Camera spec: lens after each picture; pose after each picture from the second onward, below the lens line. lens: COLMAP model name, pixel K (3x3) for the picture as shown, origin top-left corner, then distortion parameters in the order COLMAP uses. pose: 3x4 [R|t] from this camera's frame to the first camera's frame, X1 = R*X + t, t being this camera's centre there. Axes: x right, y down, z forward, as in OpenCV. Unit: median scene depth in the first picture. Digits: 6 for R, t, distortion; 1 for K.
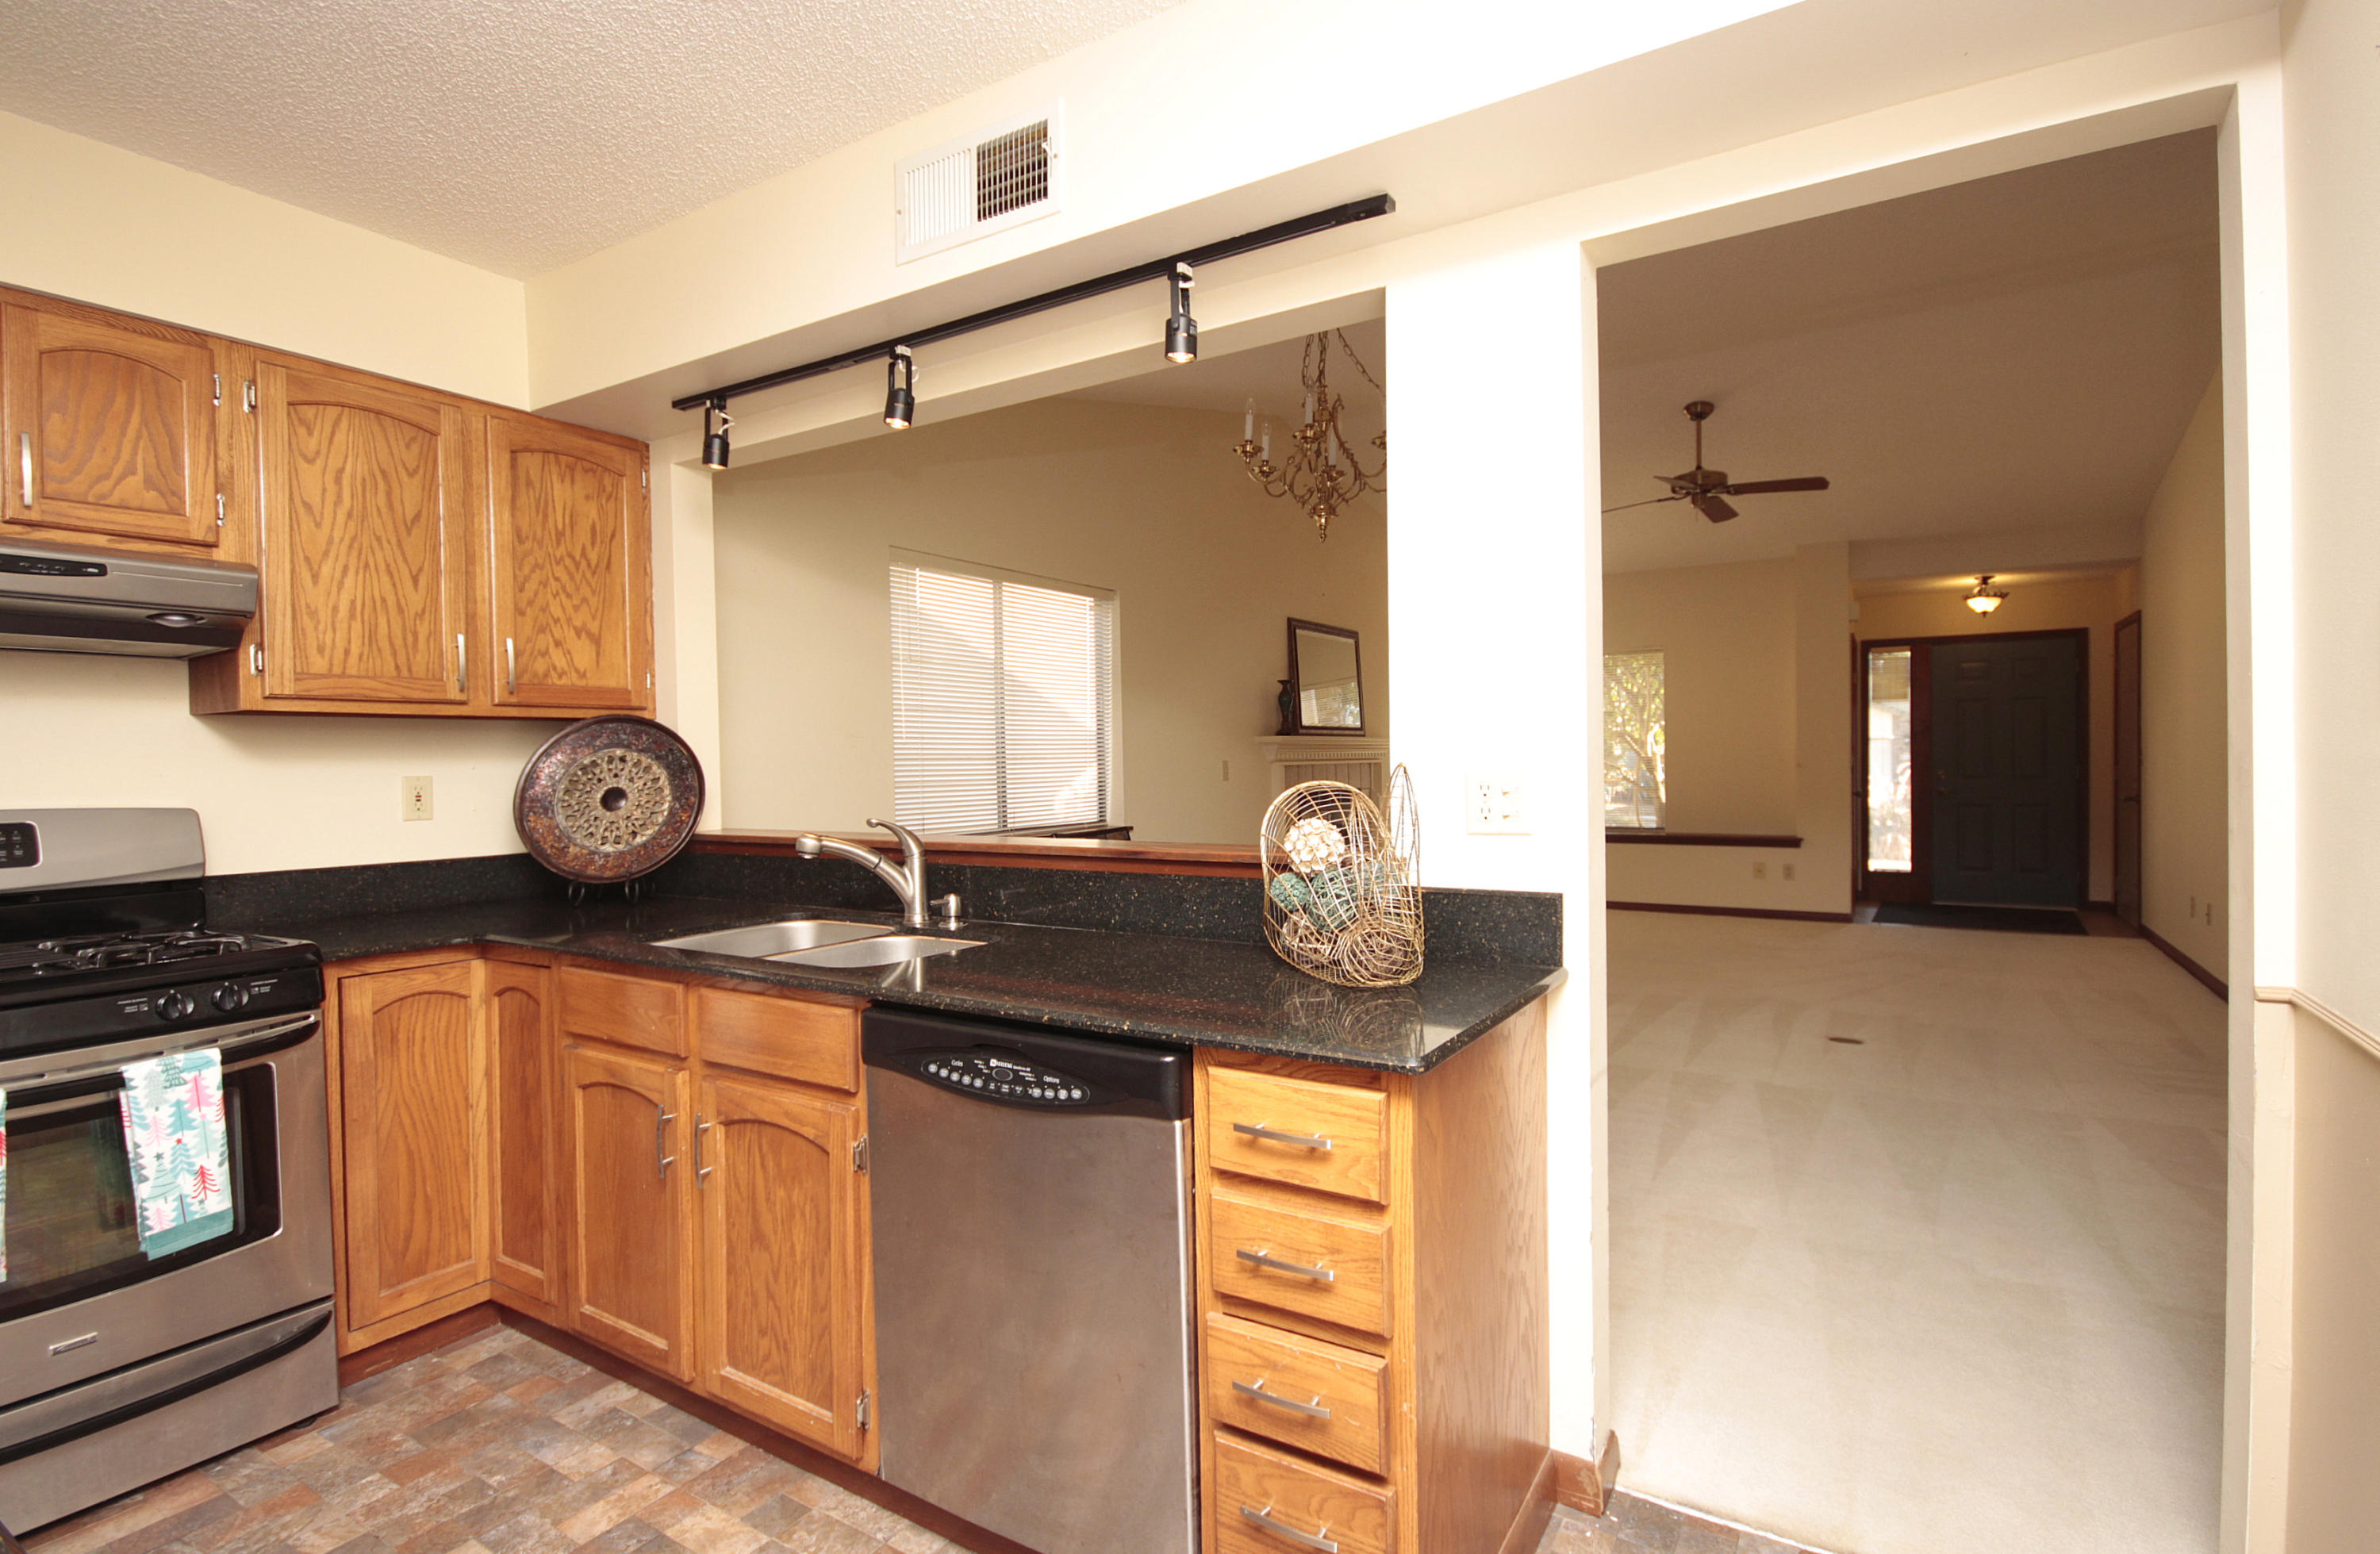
lens RADIAL K [[1130.1, 0, 1206.7], [0, 1130.1, 777.8], [0, 0, 1]] dist [0.002024, 0.000009]
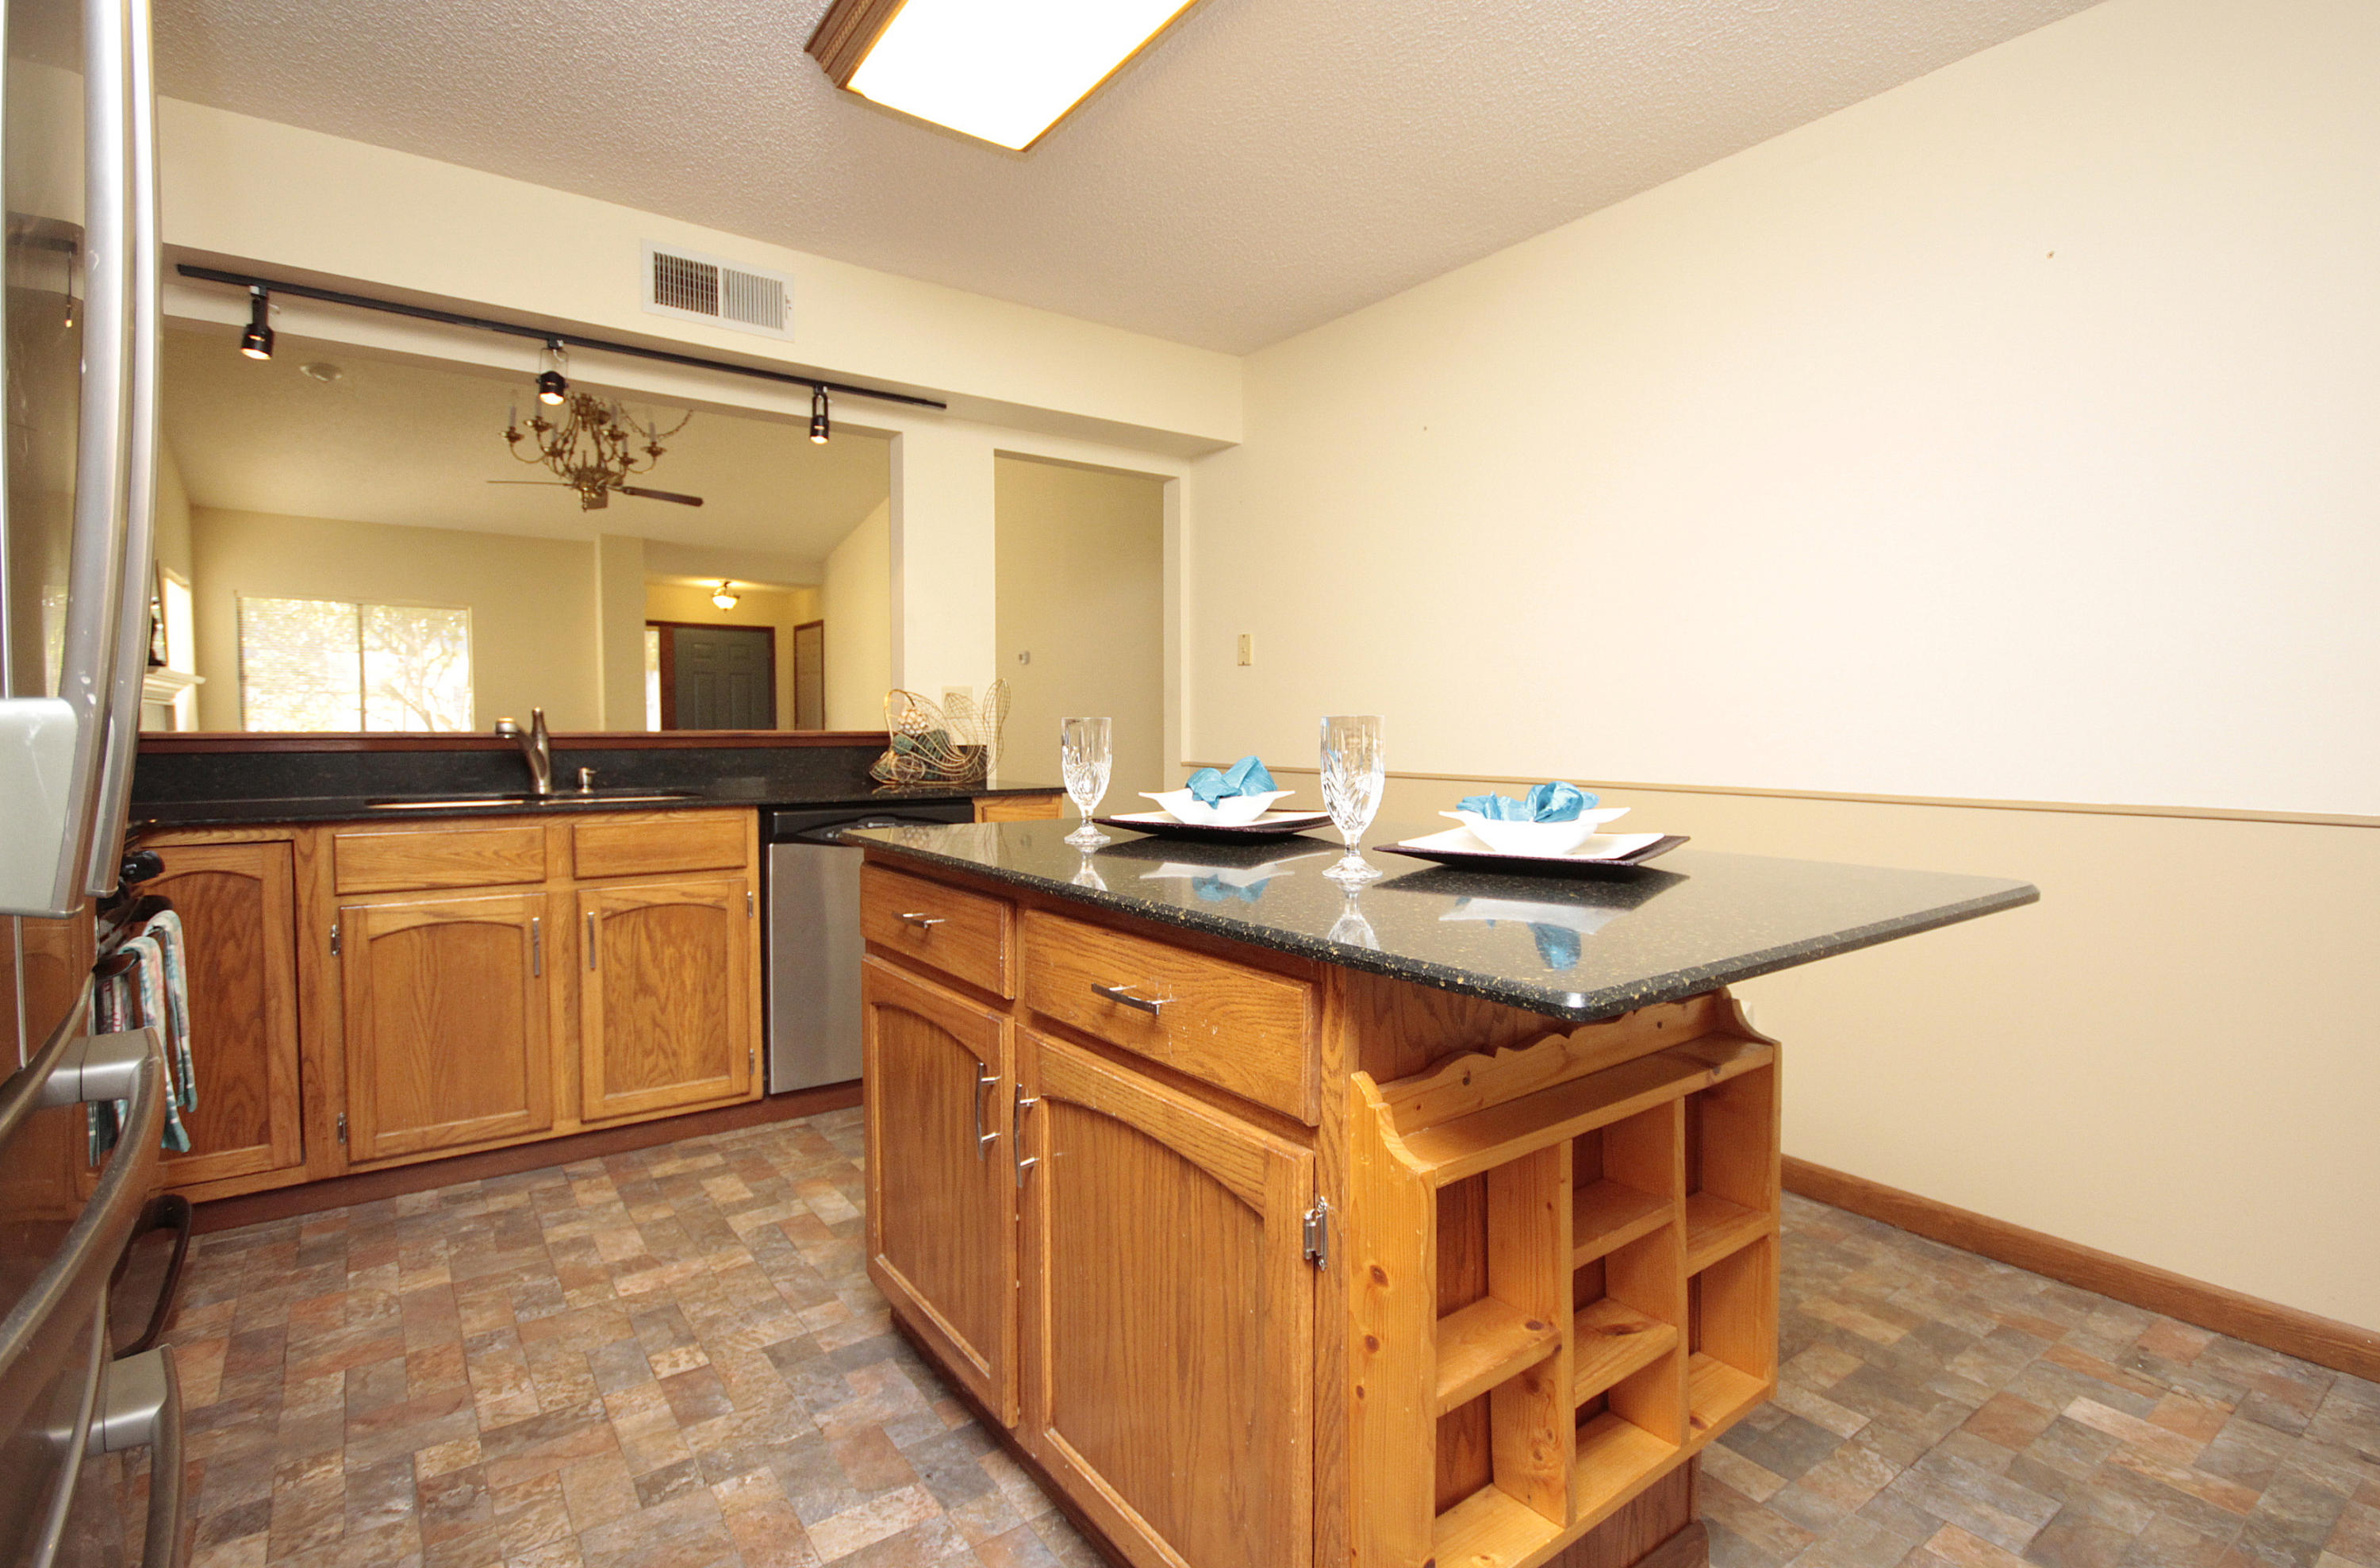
lens RADIAL K [[1138.1, 0, 1237.6], [0, 1138.1, 784.9], [0, 0, 1]] dist [-0.000127, -0.000119]
pose [[0.355627, -0.032488, 0.934063, -1.176670], [0.008981, 0.999468, 0.031343, 0.086457], [-0.934585, -0.002758, 0.355729, -0.176186]]
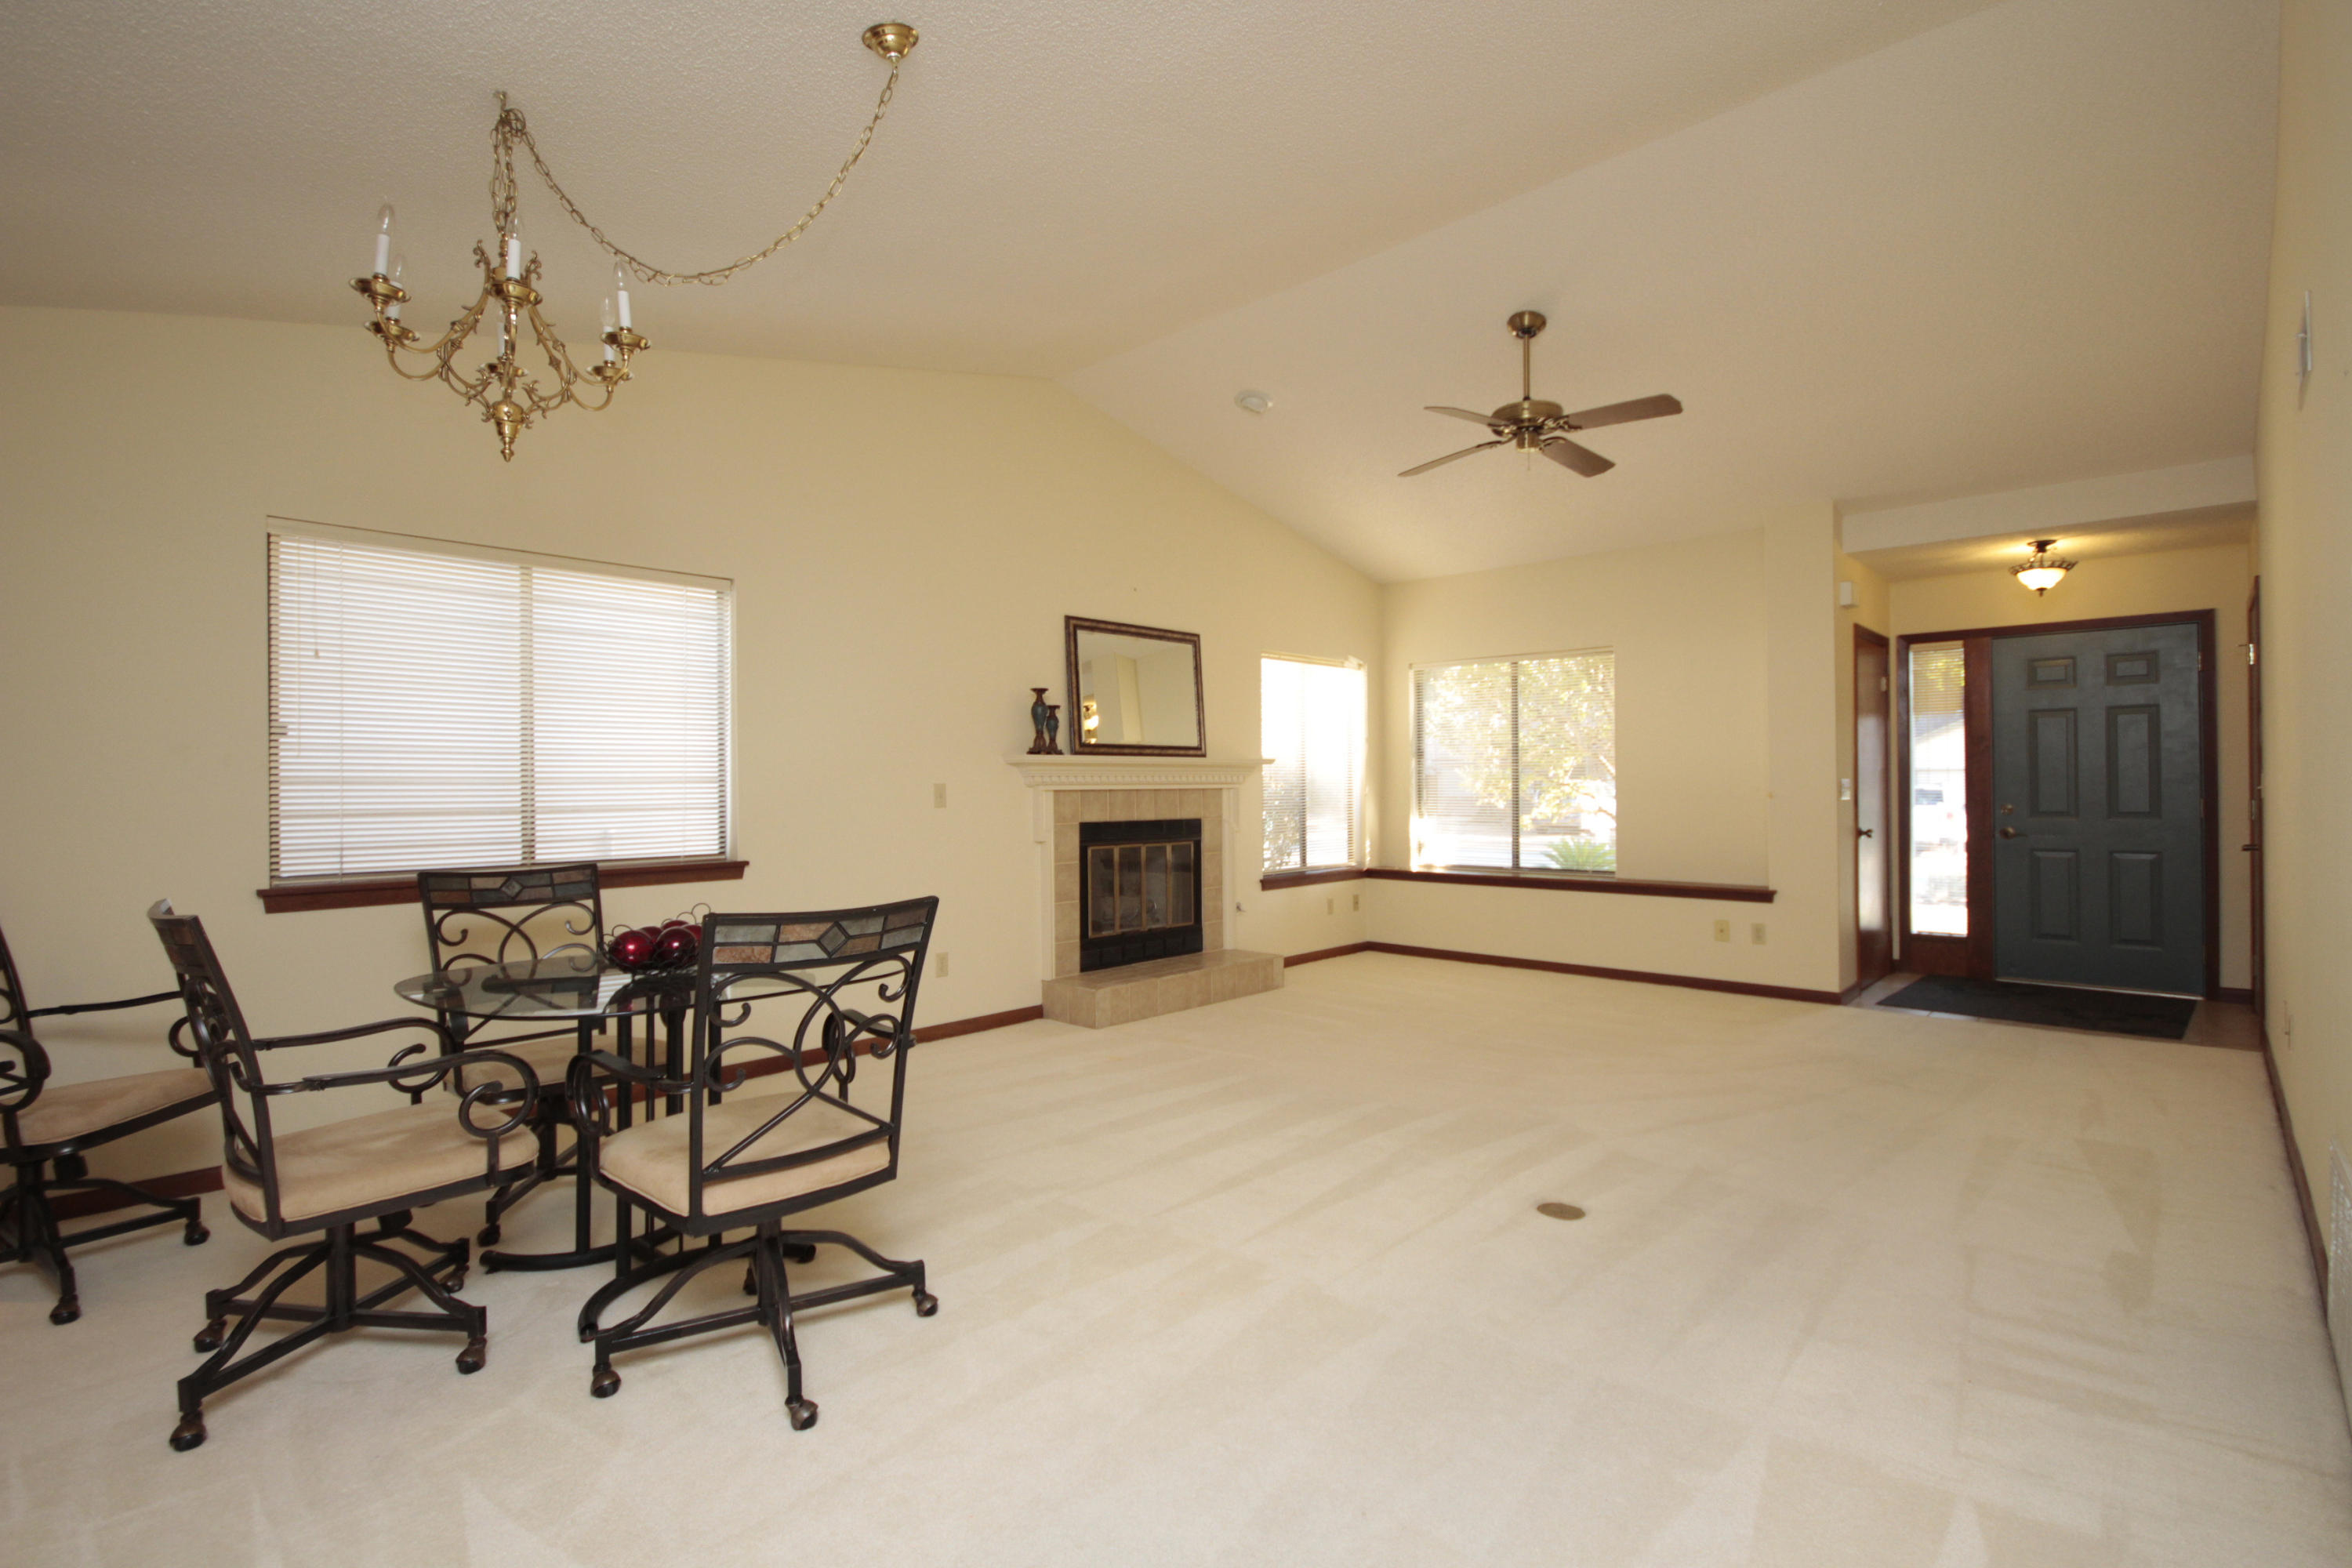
lens RADIAL K [[1059.8, 0, 1176.0], [0, 1059.8, 784.0], [0, 0, 1]] dist [-0.002808, -0.000416]
pose [[0.978168, 0.006802, -0.207706, 0.895260], [-0.010114, 0.999838, -0.014889, -0.013306], [0.207571, 0.016664, 0.978078, 0.676928]]
